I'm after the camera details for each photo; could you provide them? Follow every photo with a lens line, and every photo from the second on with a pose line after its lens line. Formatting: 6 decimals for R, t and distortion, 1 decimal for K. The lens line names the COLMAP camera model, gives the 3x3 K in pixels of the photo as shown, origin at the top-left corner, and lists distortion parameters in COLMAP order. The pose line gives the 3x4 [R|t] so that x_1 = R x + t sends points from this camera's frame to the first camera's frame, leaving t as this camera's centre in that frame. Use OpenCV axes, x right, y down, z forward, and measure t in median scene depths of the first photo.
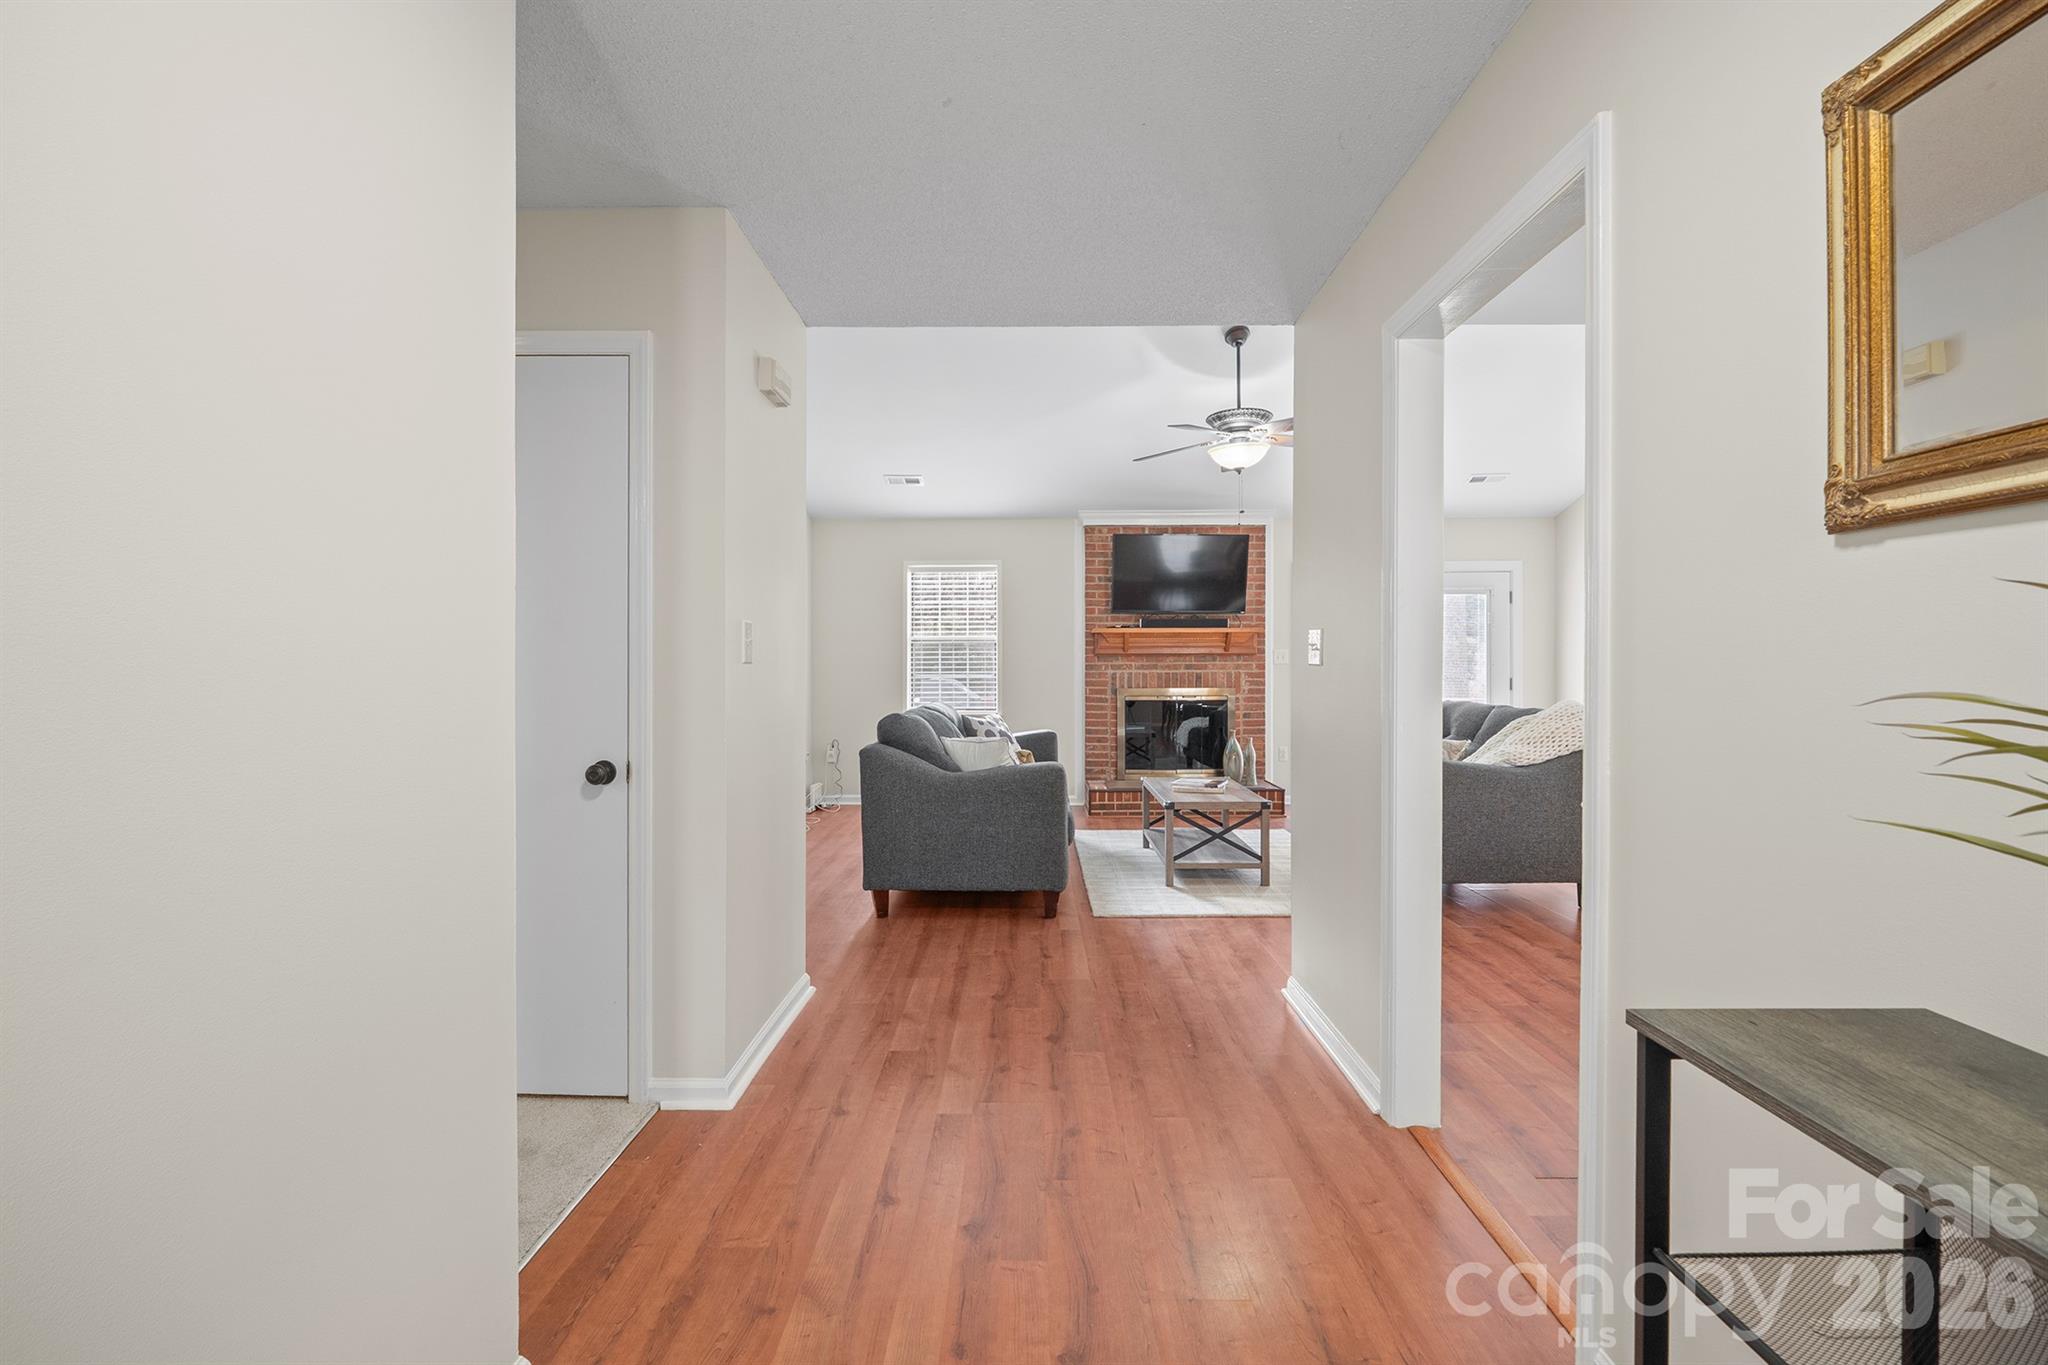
lens RADIAL K [[851.7, 0, 1030.5], [0, 851.7, 668.9], [0, 0, 1]] dist [-0.005984, -0.000492]
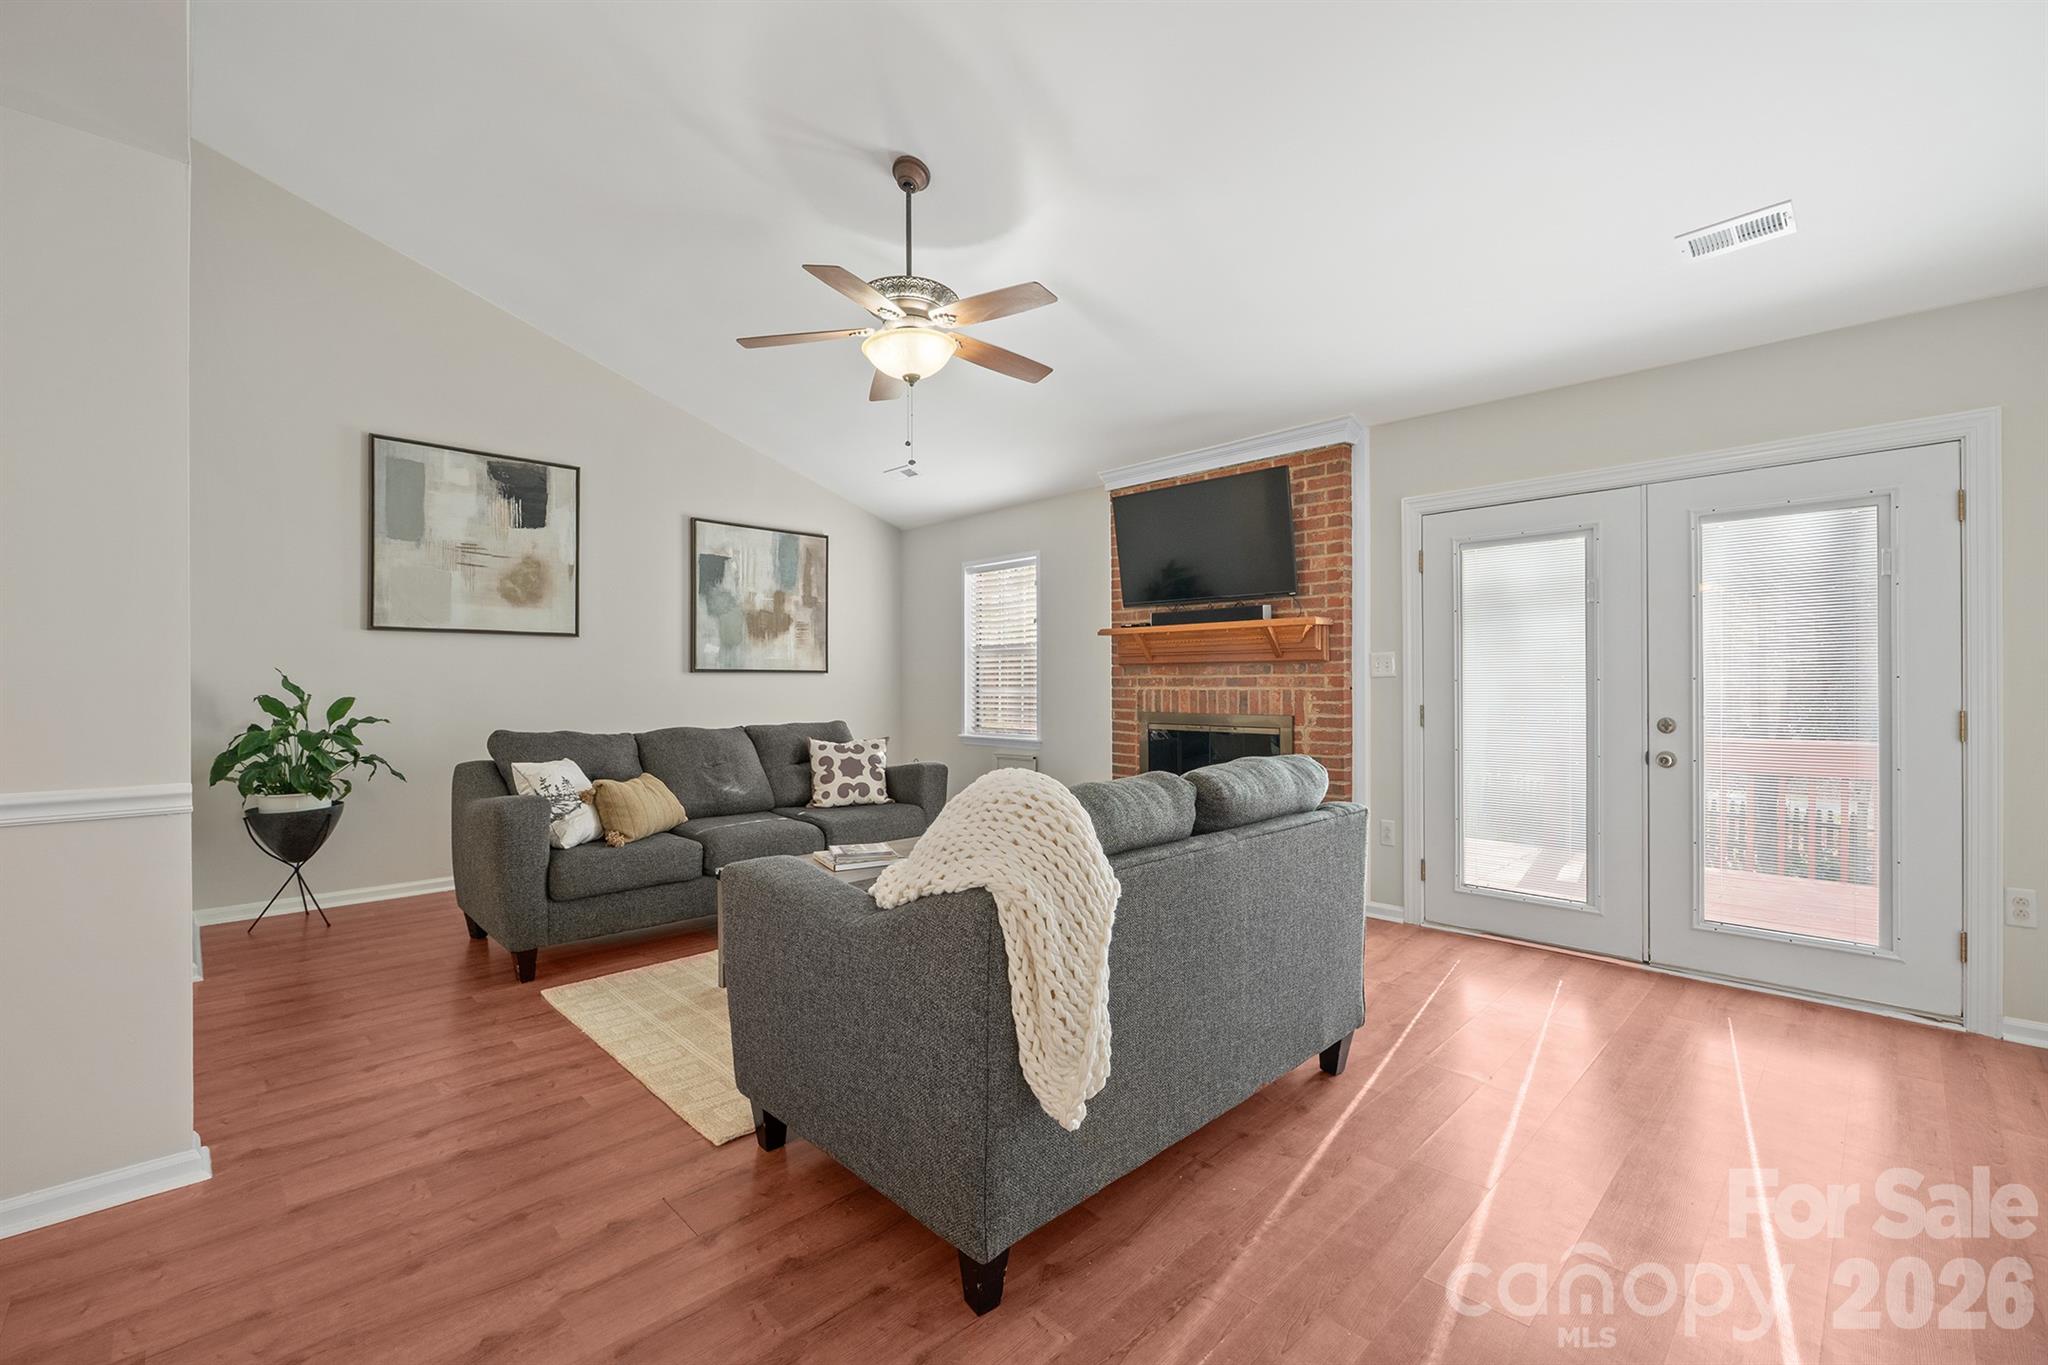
lens RADIAL K [[860.0, 0, 1025.4], [0, 860.0, 685.6], [0, 0, 1]] dist [-0.008576, 0.000057]
pose [[0.701805, 0.003709, -0.712359, 0.547497], [-0.001057, 0.999991, 0.004165, -0.002152], [0.712368, -0.002170, 0.701803, 0.422104]]
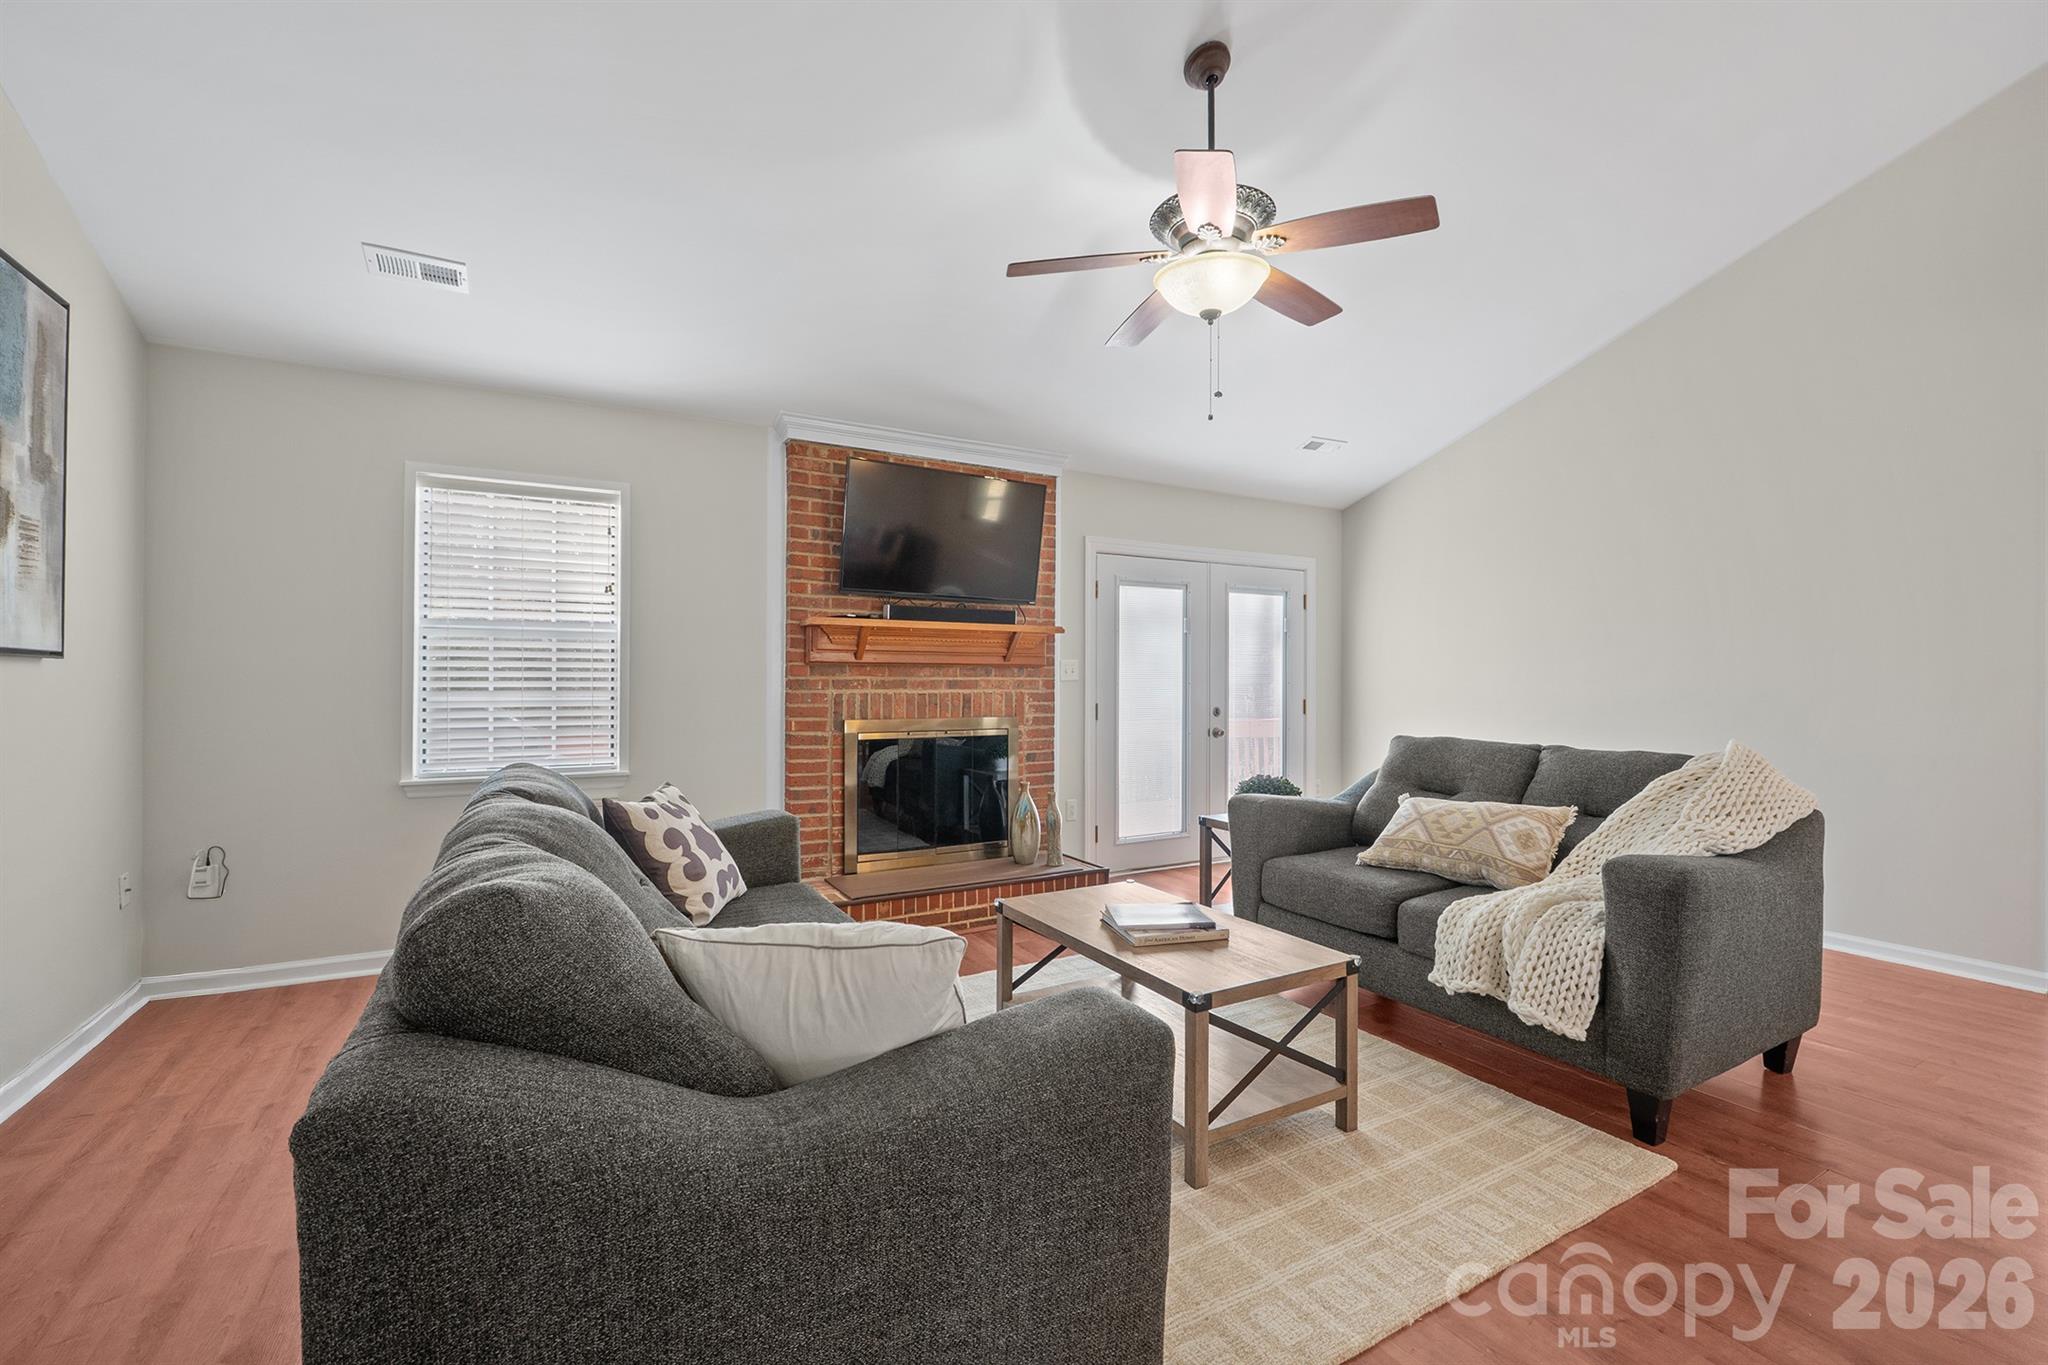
lens RADIAL K [[860.0, 0, 1025.4], [0, 860.0, 685.6], [0, 0, 1]] dist [-0.008576, 0.000057]
pose [[0.870130, 0.003316, 0.492811, -0.084001], [-0.003311, 0.999994, -0.000883, -0.001146], [-0.492811, -0.000864, 0.870136, 0.413862]]
